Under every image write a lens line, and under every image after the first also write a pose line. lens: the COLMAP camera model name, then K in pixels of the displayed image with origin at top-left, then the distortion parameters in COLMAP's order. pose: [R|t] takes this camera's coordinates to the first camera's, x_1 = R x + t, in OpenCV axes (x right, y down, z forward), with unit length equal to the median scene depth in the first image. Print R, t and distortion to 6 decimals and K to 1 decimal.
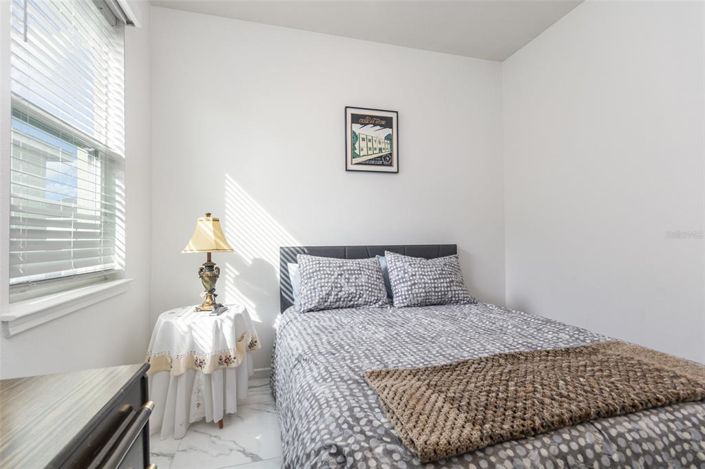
lens RADIAL K [[329.3, 0, 353.9], [0, 329.3, 233.2], [0, 0, 1]] dist [-0.001532, -0.000384]
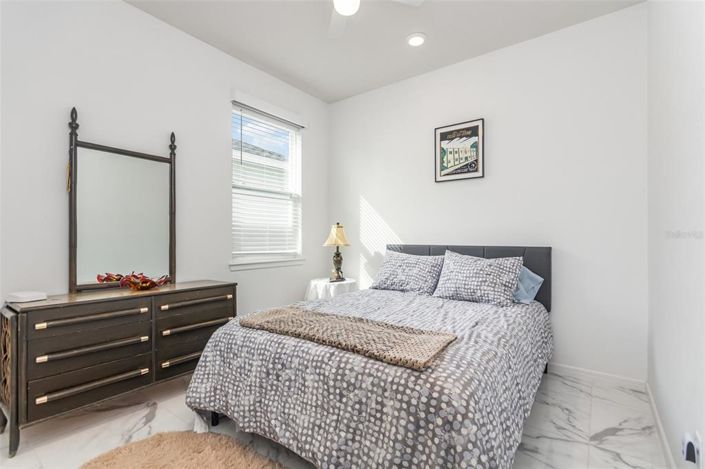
lens RADIAL K [[329.3, 0, 355.1], [0, 329.3, 237.0], [0, 0, 1]] dist [-0.001532, -0.000384]
pose [[0.613434, 0.008036, -0.789705, 0.737258], [0.005676, 0.999878, 0.014584, -0.009988], [0.789726, -0.013428, 0.613313, 0.031194]]
